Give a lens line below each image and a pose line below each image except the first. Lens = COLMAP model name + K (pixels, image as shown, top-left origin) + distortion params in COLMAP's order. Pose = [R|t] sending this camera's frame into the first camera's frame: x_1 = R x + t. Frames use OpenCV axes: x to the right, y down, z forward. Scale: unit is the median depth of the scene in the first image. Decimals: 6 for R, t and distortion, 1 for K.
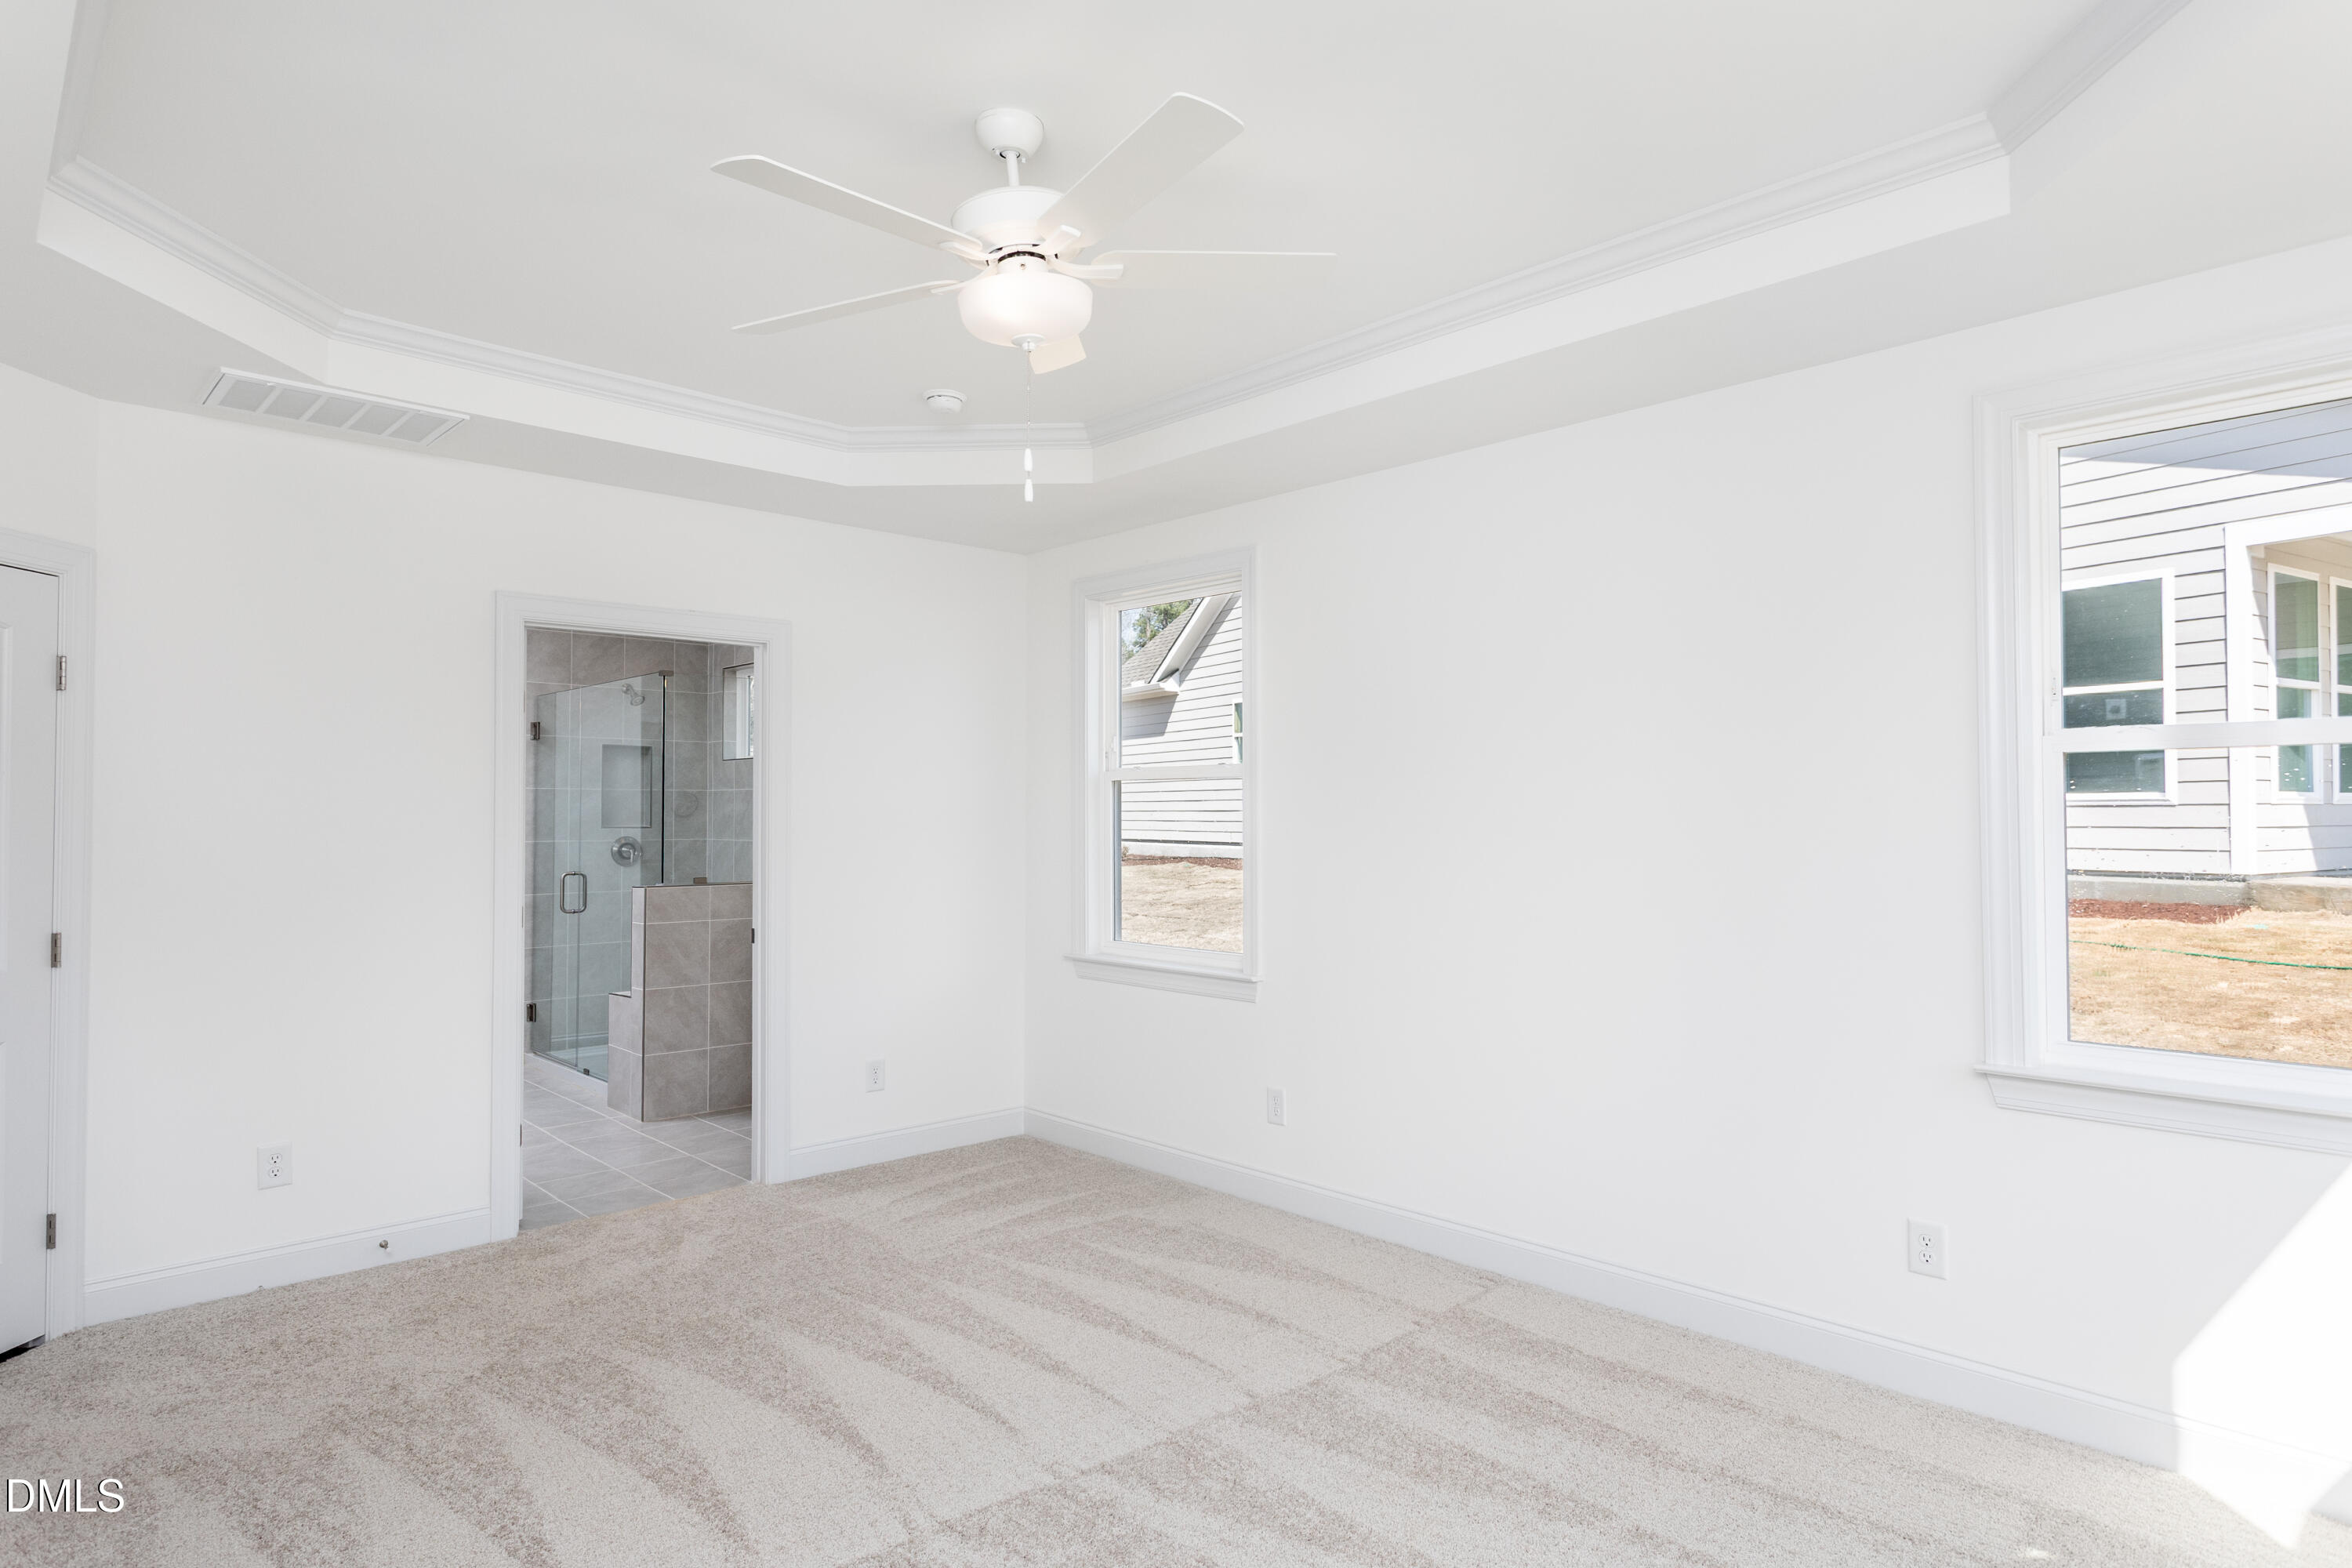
lens RADIAL K [[1289.9, 0, 1182.3], [0, 1289.9, 788.3], [0, 0, 1]] dist [-0.000331, 0.000220]
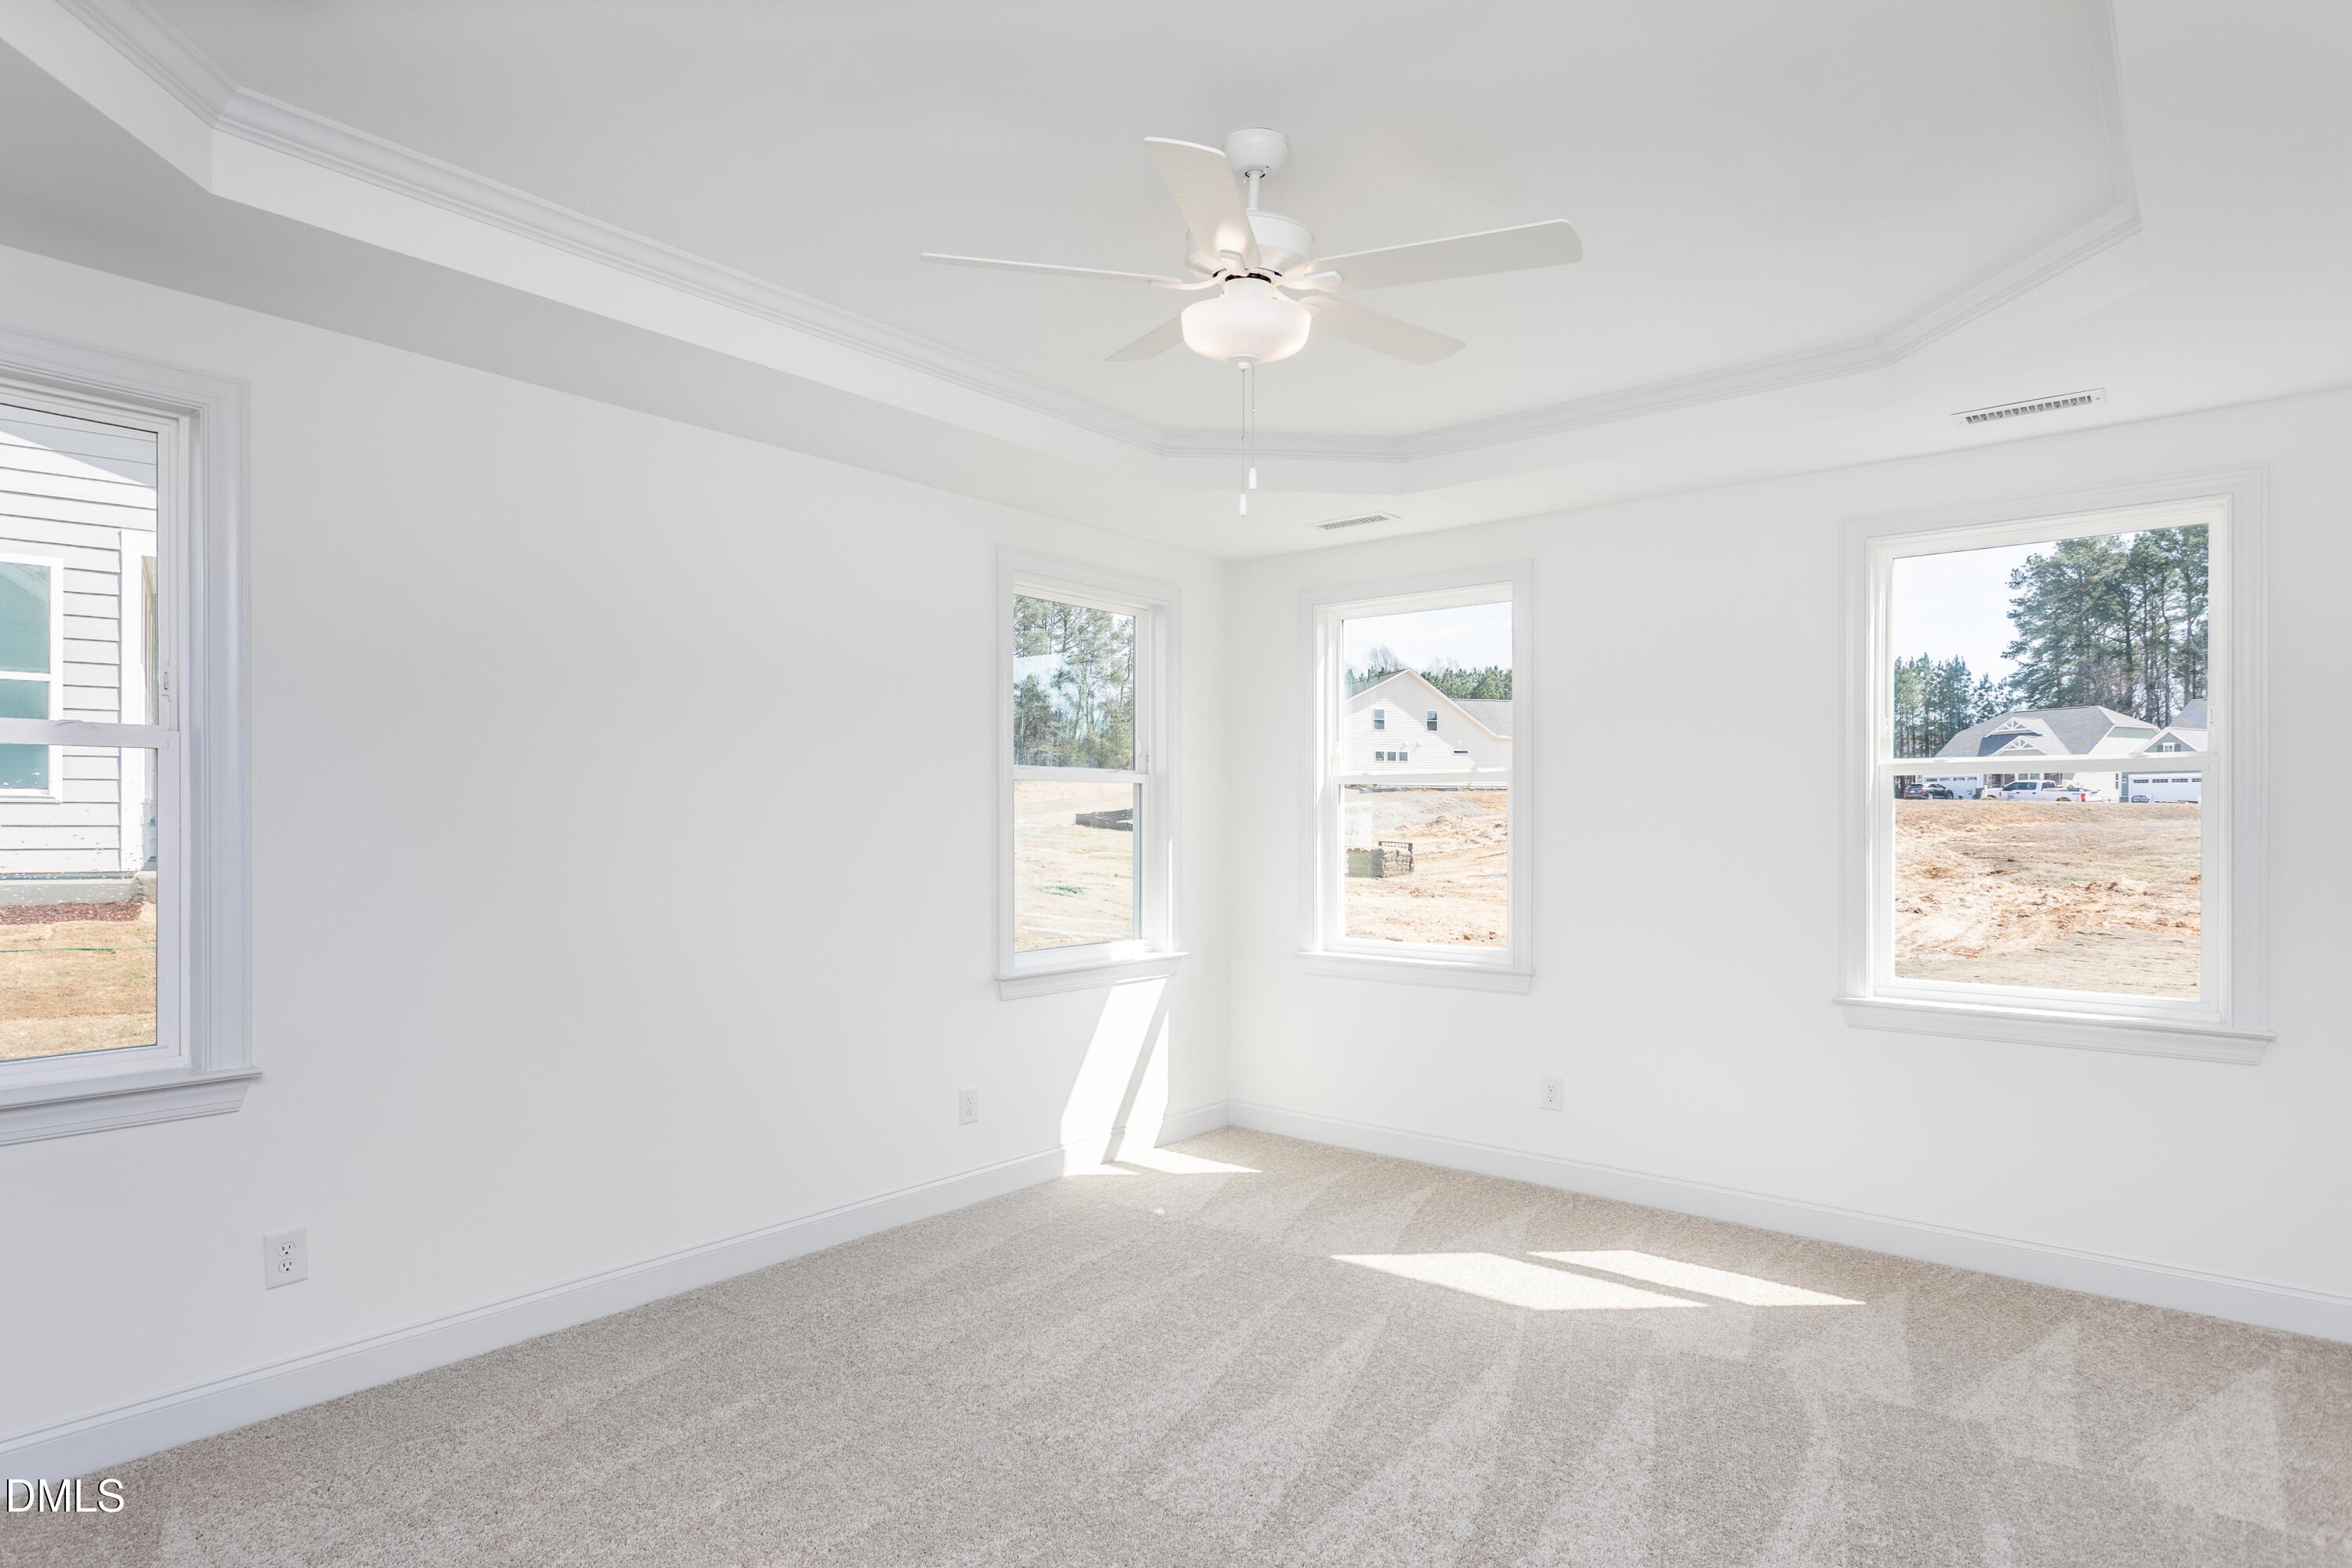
lens RADIAL K [[1291.6, 0, 1182.5], [0, 1291.6, 786.6], [0, 0, 1]] dist [-0.032900, -0.000419]
pose [[-0.106806, 0.016955, 0.994135, -0.263976], [-0.019125, 0.999635, -0.019103, 0.002620], [-0.994096, -0.021053, -0.106443, 0.257235]]
